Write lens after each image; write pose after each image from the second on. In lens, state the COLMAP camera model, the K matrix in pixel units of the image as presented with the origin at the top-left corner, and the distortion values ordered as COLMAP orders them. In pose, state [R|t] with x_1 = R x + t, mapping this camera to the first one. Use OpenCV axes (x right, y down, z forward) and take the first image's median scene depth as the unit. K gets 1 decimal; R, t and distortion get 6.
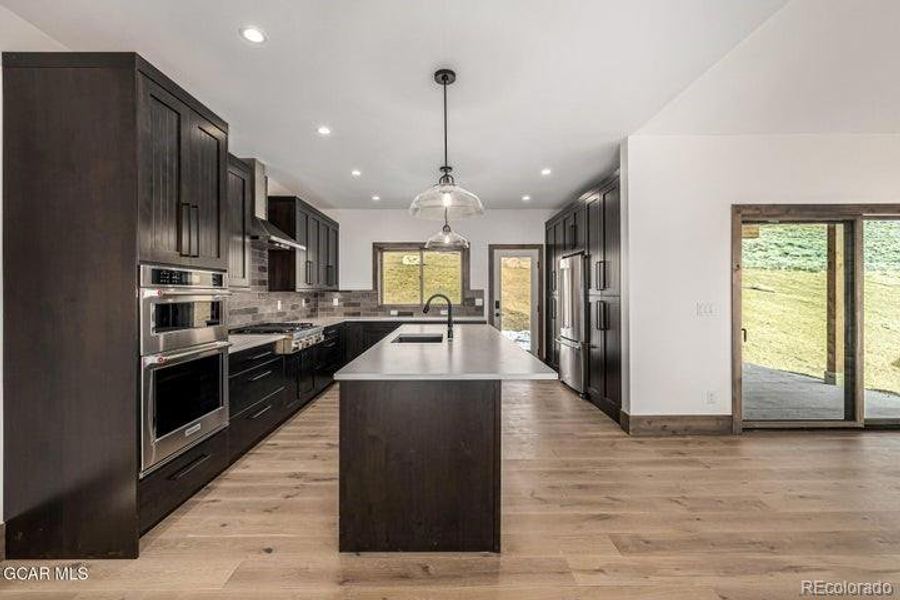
lens RADIAL K [[382.2, 0, 442.0], [0, 382.2, 295.3], [0, 0, 1]] dist [0.001233, 0.000183]
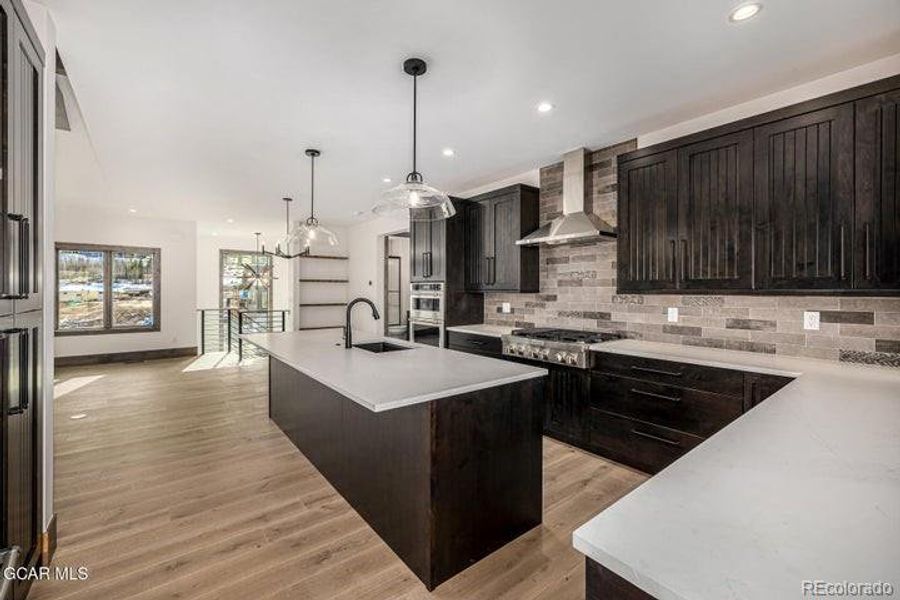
lens RADIAL K [[374.9, 0, 442.3], [0, 374.9, 291.5], [0, 0, 1]] dist [-0.000259, 0.000062]
pose [[-0.782159, 0.003535, -0.623069, 0.303576], [-0.003186, 0.999948, 0.009673, -0.020886], [0.623070, 0.009551, -0.782107, 1.409238]]
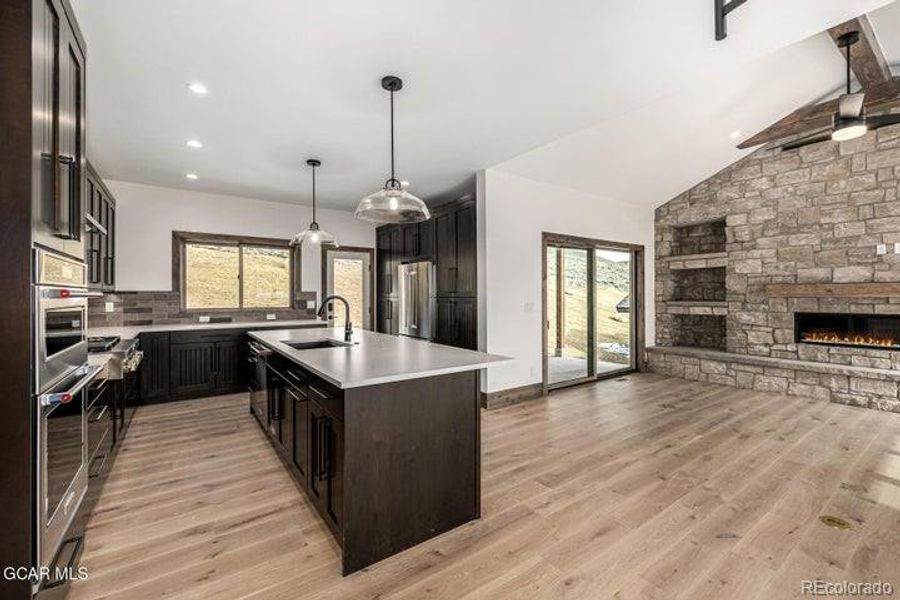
lens RADIAL K [[384.1, 0, 448.5], [0, 384.1, 294.4], [0, 0, 1]] dist [0.000942, 0.000092]
pose [[0.812904, 0.002184, 0.582394, -0.264579], [0.002995, 0.999964, -0.007931, 0.001285], [-0.582390, 0.008191, 0.812868, 0.044163]]
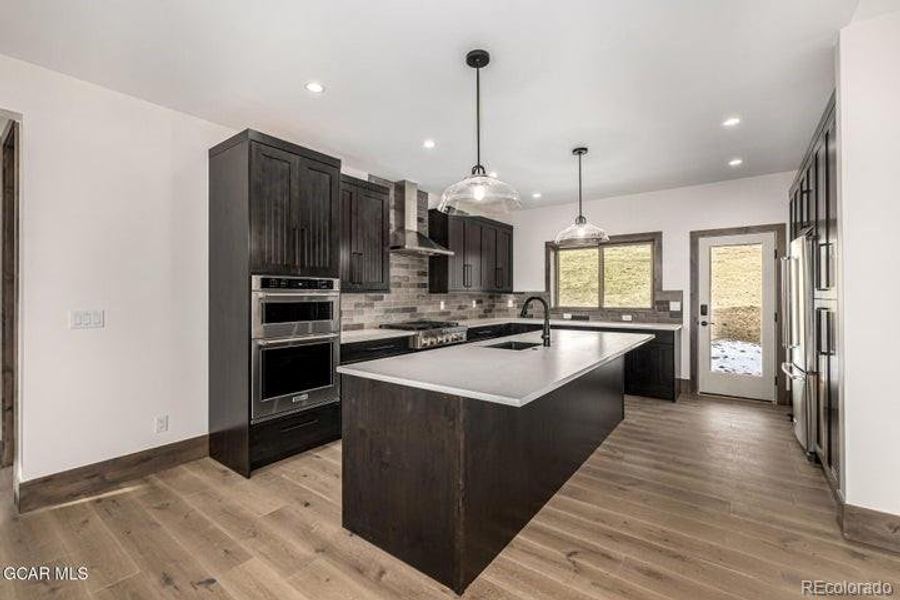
lens RADIAL K [[382.2, 0, 442.0], [0, 382.2, 295.3], [0, 0, 1]] dist [0.001233, 0.000183]
pose [[0.796286, 0.001350, -0.604919, 0.280621], [-0.003510, 0.999991, -0.002389, -0.001666], [0.604910, 0.004026, 0.796284, 0.124198]]
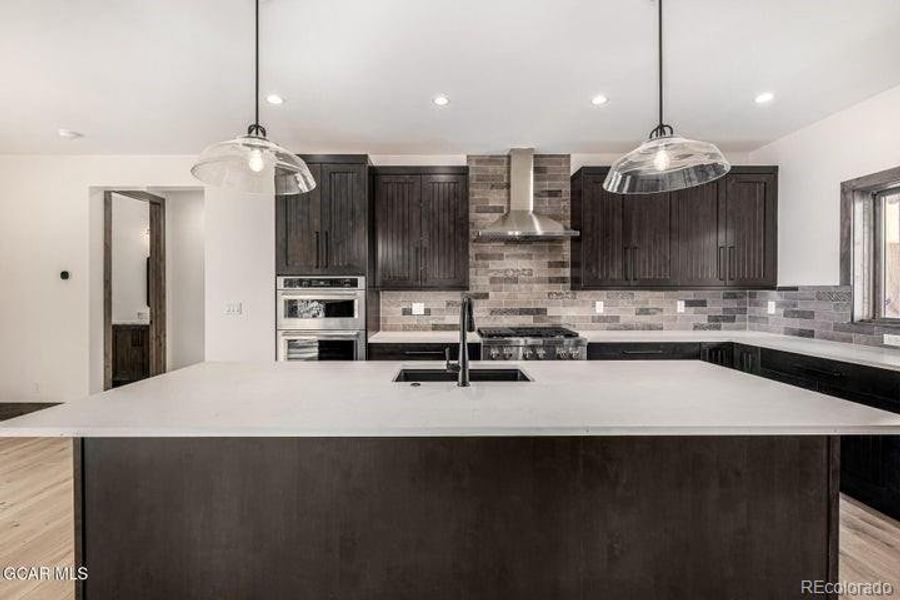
lens RADIAL K [[384.1, 0, 448.5], [0, 384.1, 294.4], [0, 0, 1]] dist [0.000942, 0.000092]
pose [[0.015246, 0.010003, -0.999834, 0.412318], [-0.003381, 0.999945, 0.009952, -0.008892], [0.999878, 0.003229, 0.015279, 0.759881]]
